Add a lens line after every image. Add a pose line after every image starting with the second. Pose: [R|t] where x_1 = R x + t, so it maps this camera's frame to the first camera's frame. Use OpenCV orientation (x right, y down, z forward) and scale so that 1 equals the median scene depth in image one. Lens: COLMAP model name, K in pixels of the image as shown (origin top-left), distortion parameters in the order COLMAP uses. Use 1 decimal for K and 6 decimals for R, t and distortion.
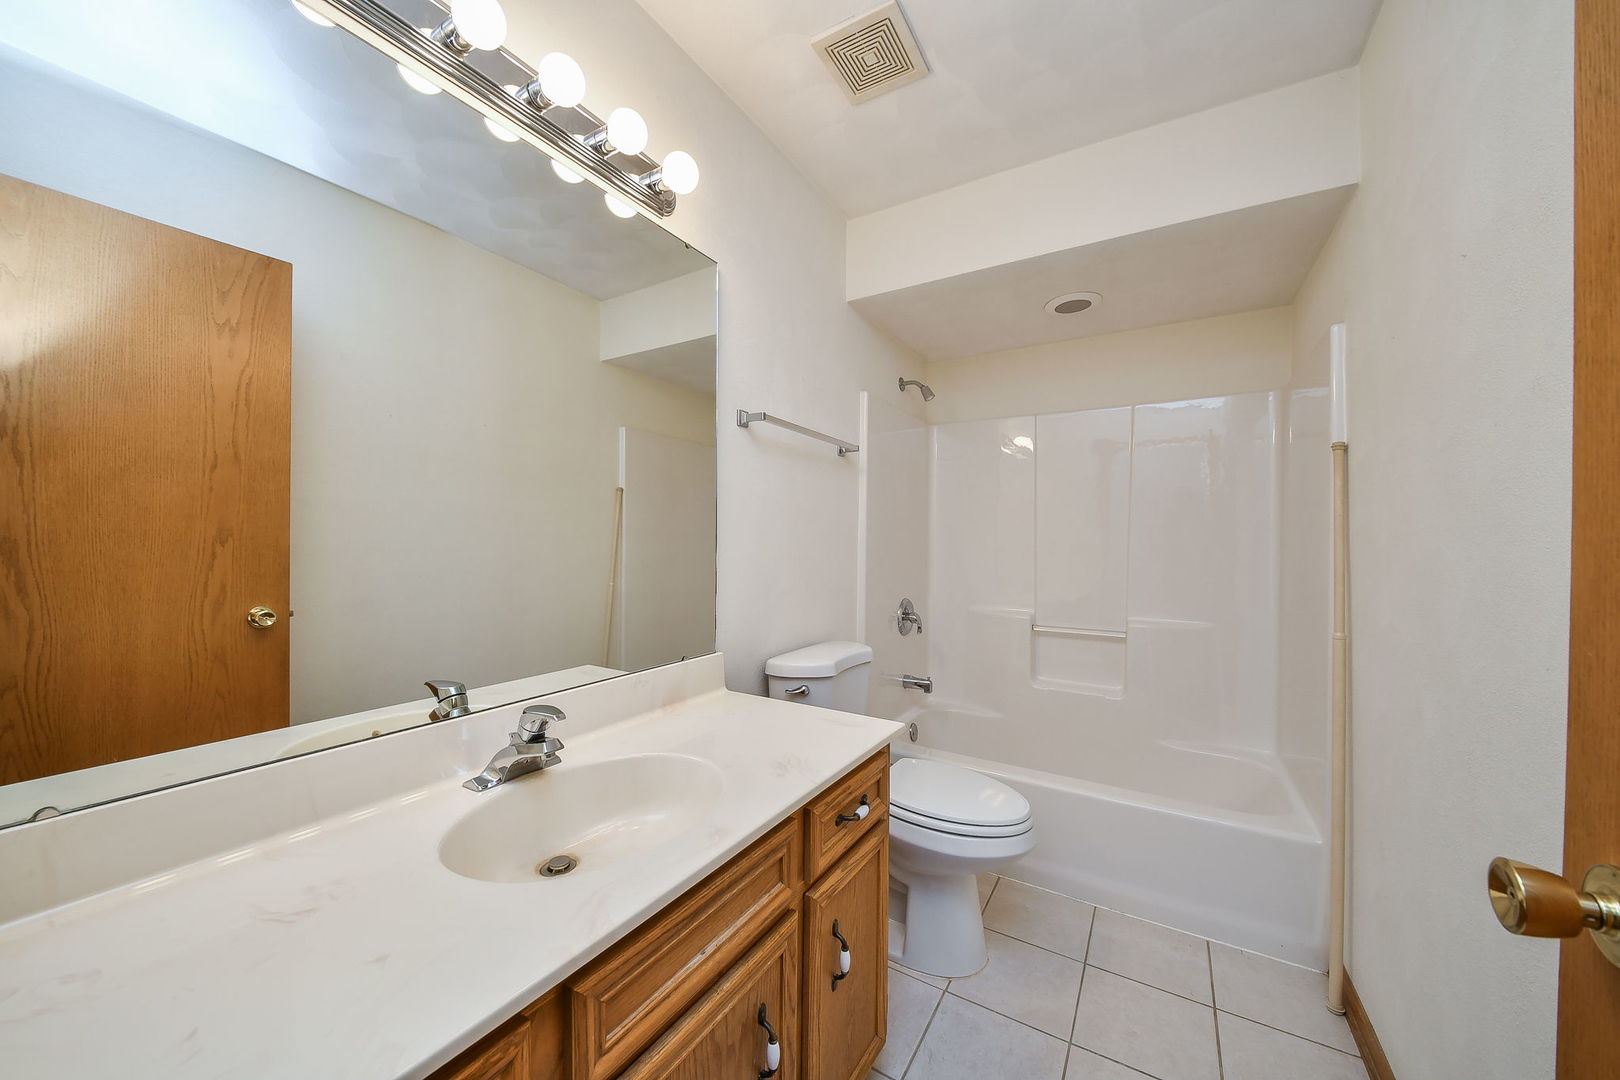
lens RADIAL K [[579.1, 0, 809.9], [0, 579.1, 545.9], [0, 0, 1]] dist [-0.002409, -0.000077]
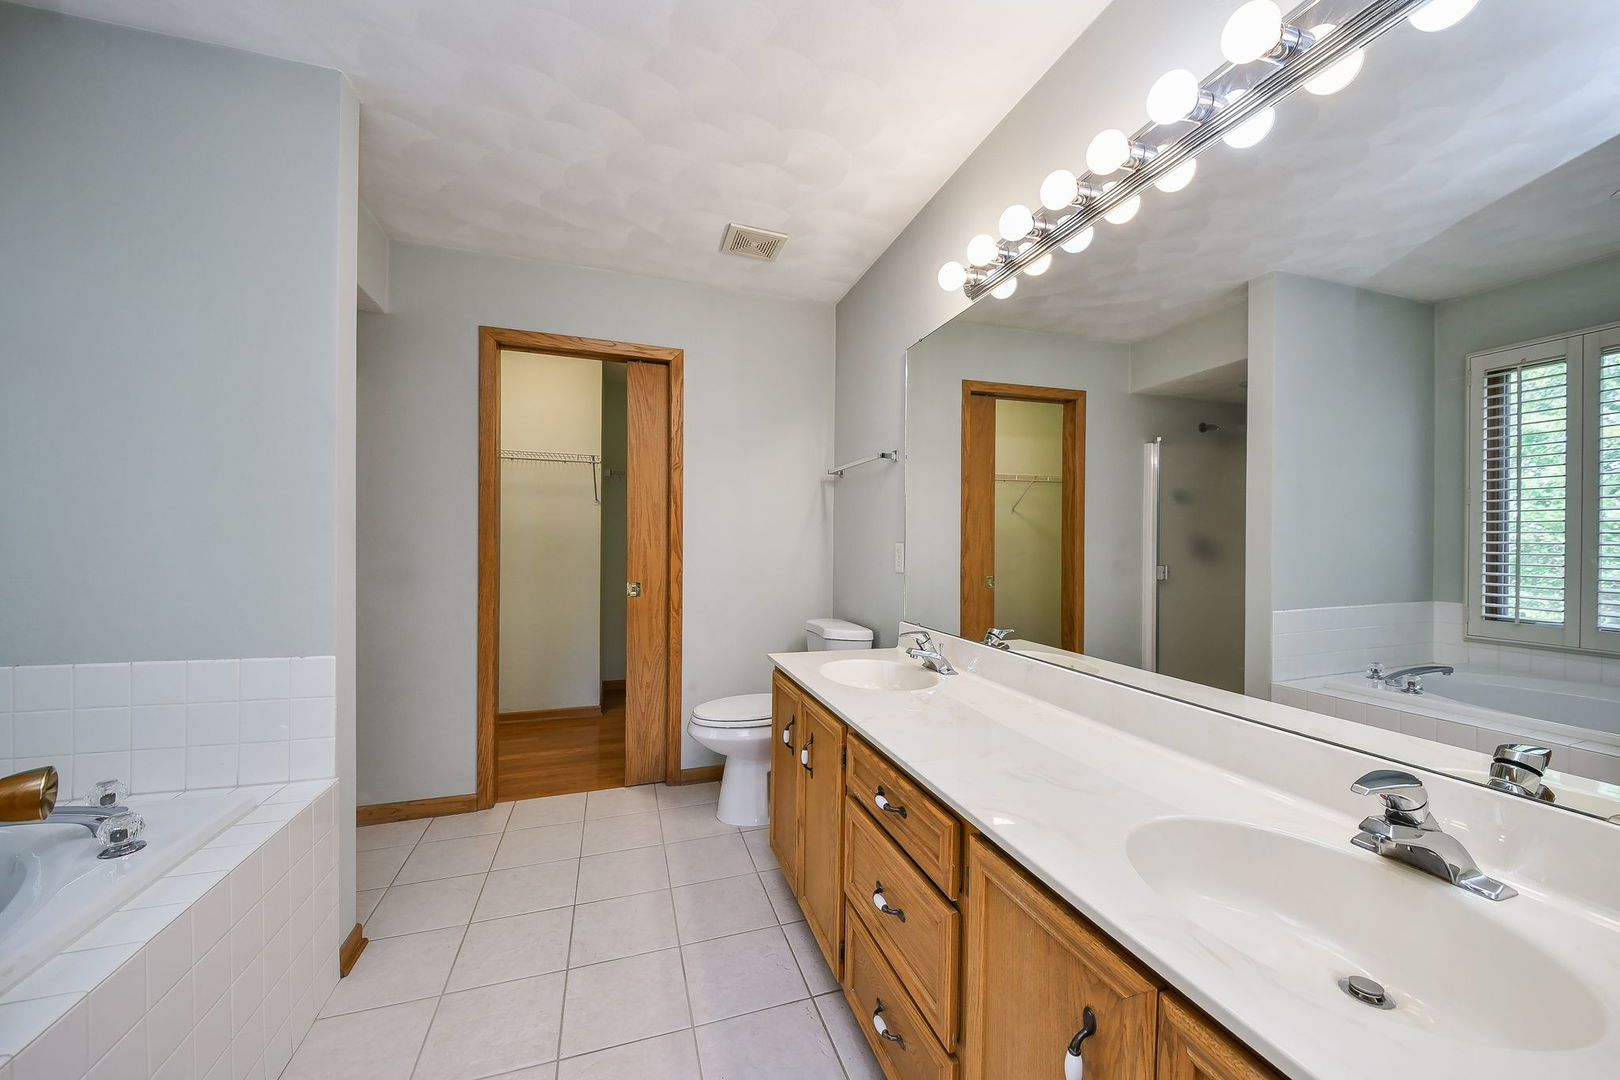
lens RADIAL K [[579.1, 0, 808.8], [0, 579.1, 546.6], [0, 0, 1]] dist [-0.002409, -0.000077]
pose [[-0.653805, -0.006789, -0.756632, 0.578852], [-0.005722, 0.999976, -0.004028, -0.004098], [0.756641, 0.001695, -0.653828, 0.912423]]
